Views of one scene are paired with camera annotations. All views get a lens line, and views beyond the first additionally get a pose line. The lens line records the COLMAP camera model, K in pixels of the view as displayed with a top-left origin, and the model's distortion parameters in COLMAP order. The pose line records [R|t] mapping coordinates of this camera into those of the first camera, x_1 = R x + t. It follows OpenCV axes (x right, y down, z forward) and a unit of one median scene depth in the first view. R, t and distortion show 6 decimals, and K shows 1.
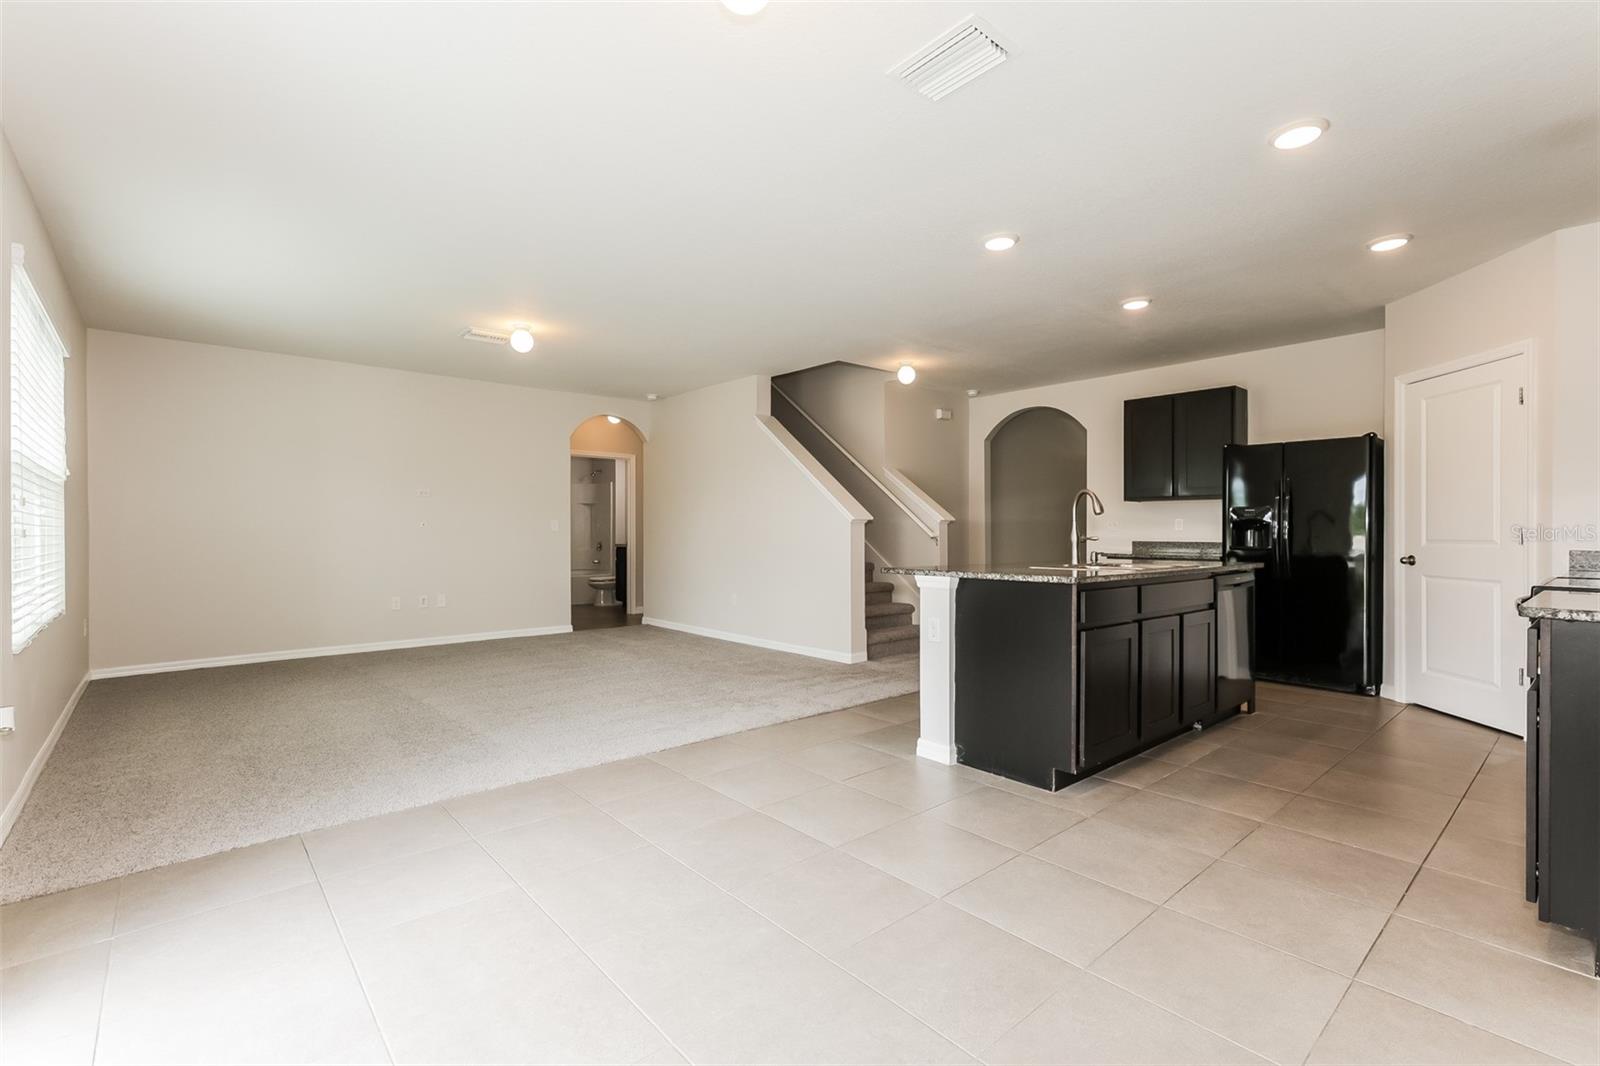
lens RADIAL K [[719.6, 0, 818.6], [0, 719.6, 536.2], [0, 0, 1]] dist [0.029090, 0.000293]
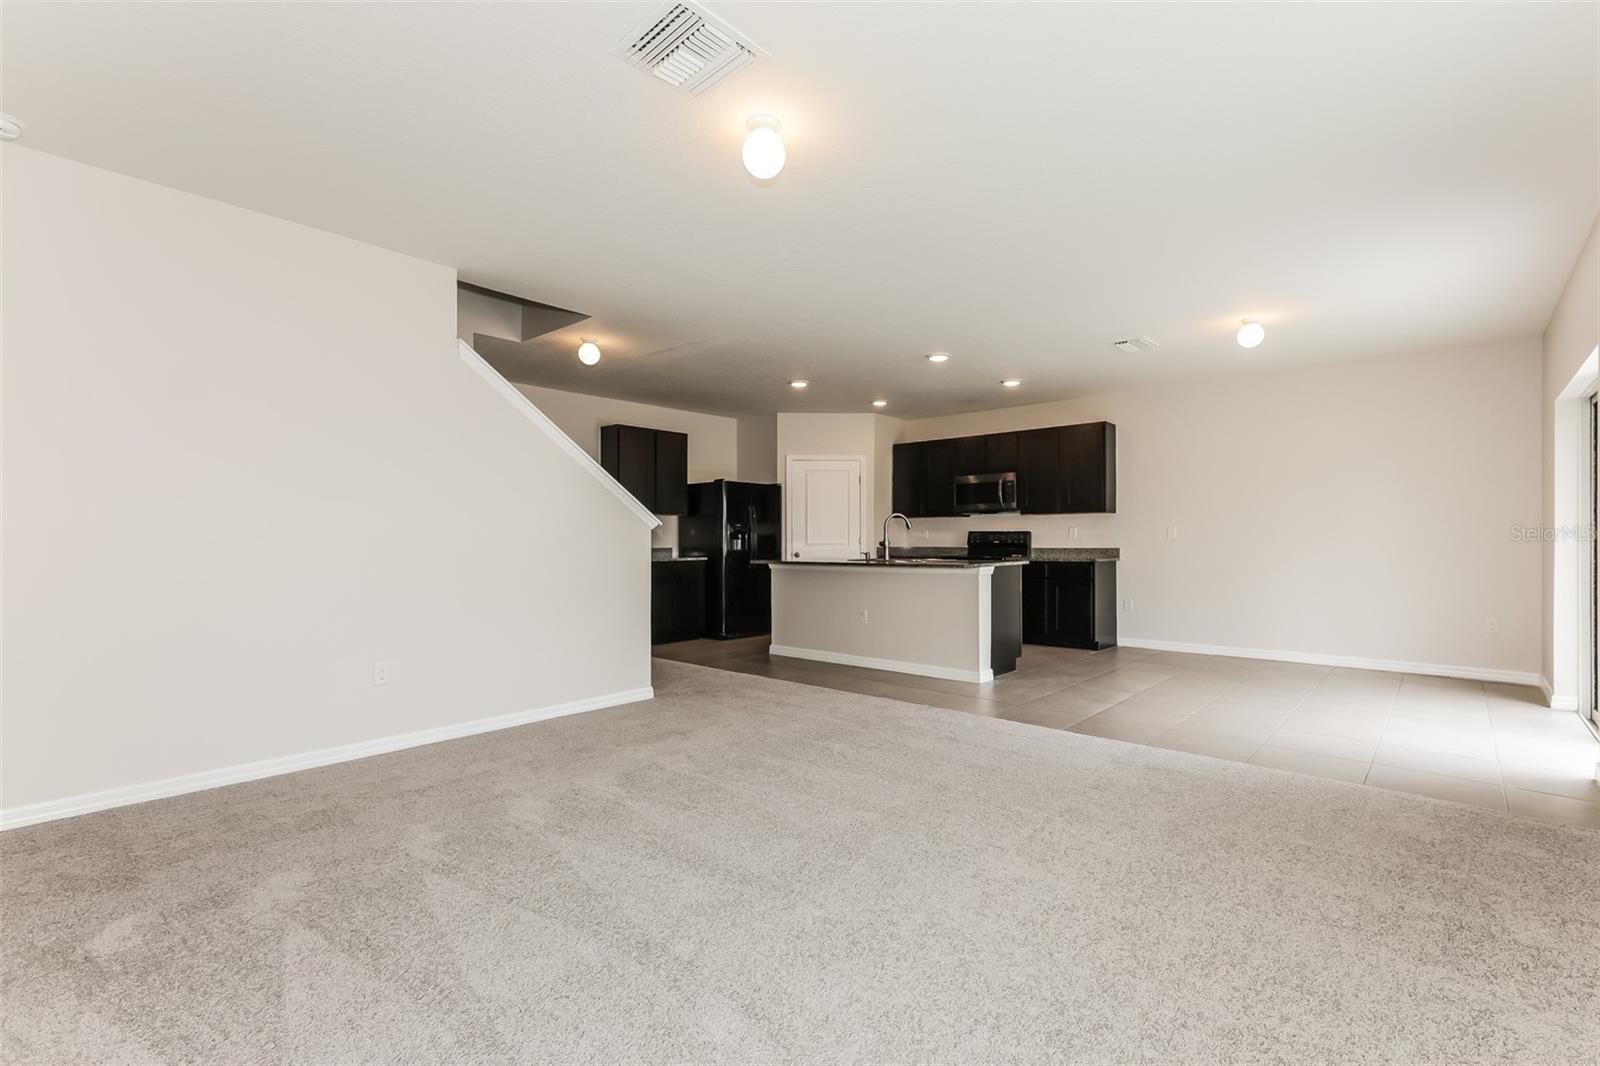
lens RADIAL K [[714.1, 0, 808.8], [0, 714.1, 533.7], [0, 0, 1]] dist [0.006465, 0.000609]
pose [[-0.098939, 0.005145, 0.995080, -0.942875], [0.006579, 0.999968, -0.004517, -0.011954], [-0.995072, 0.006099, -0.098970, 1.078052]]
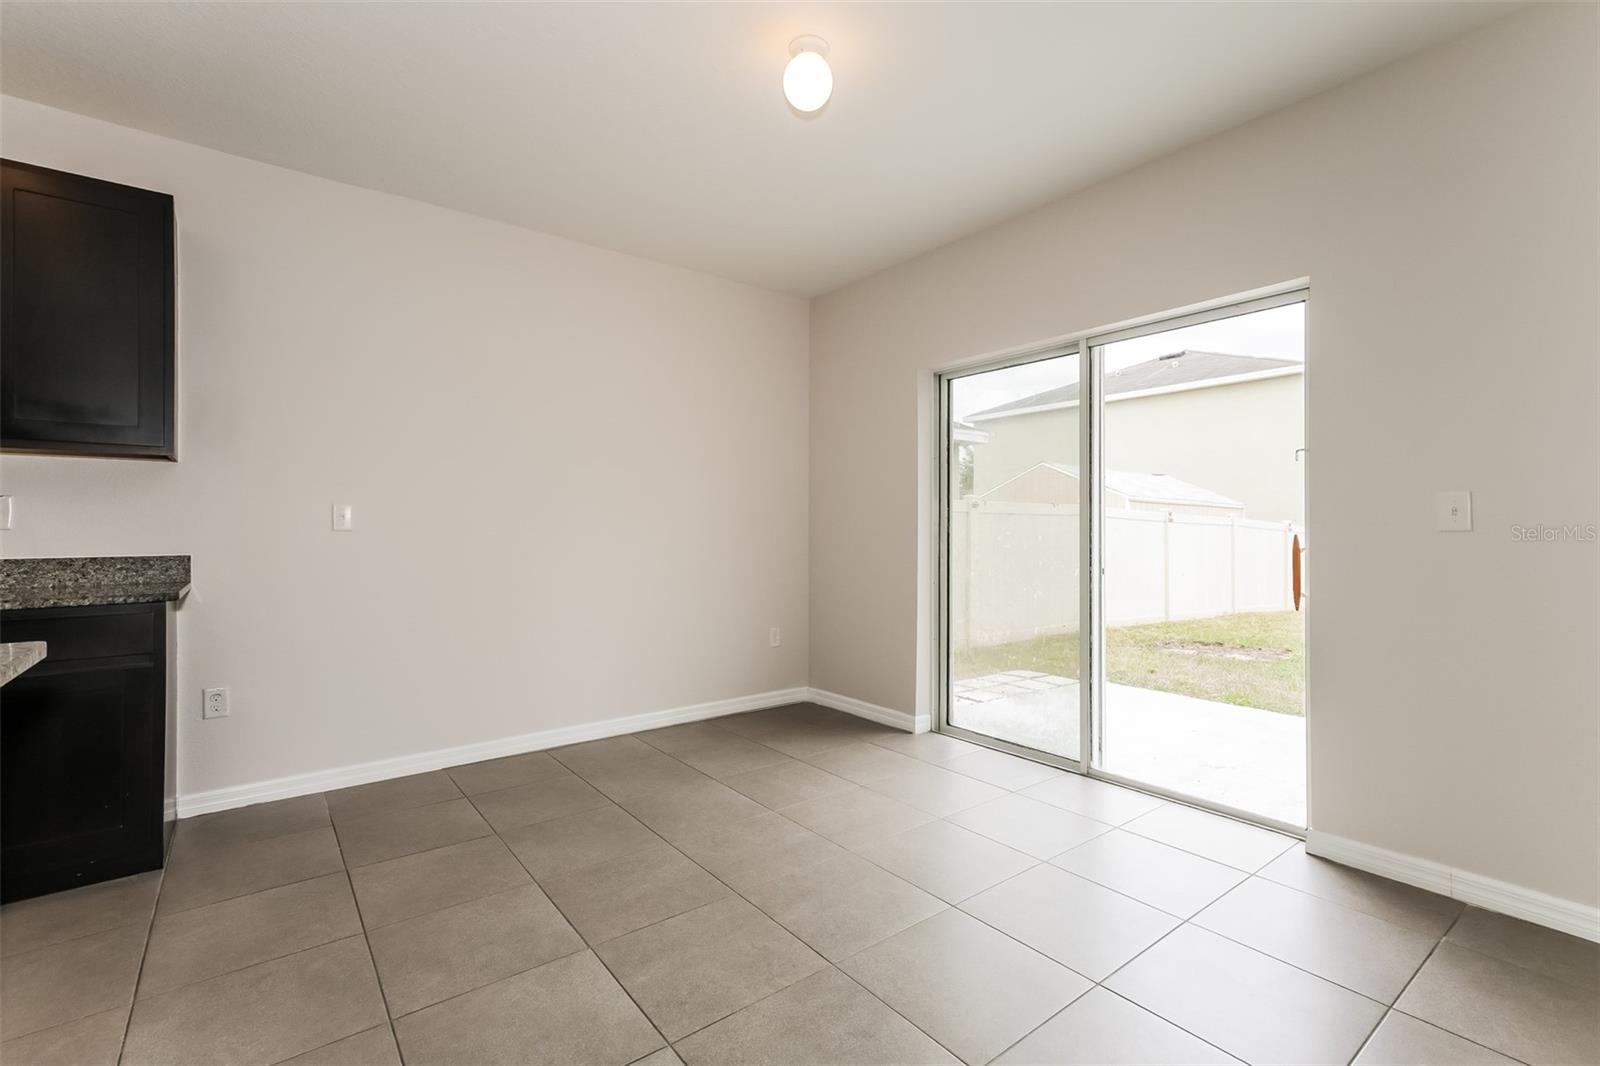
lens RADIAL K [[714.1, 0, 808.8], [0, 714.1, 533.7], [0, 0, 1]] dist [0.006465, 0.000609]
pose [[-0.997456, -0.001377, 0.071274, -0.055627], [-0.001083, 0.999991, 0.004162, -0.004077], [-0.071280, 0.004074, -0.997448, 0.807791]]
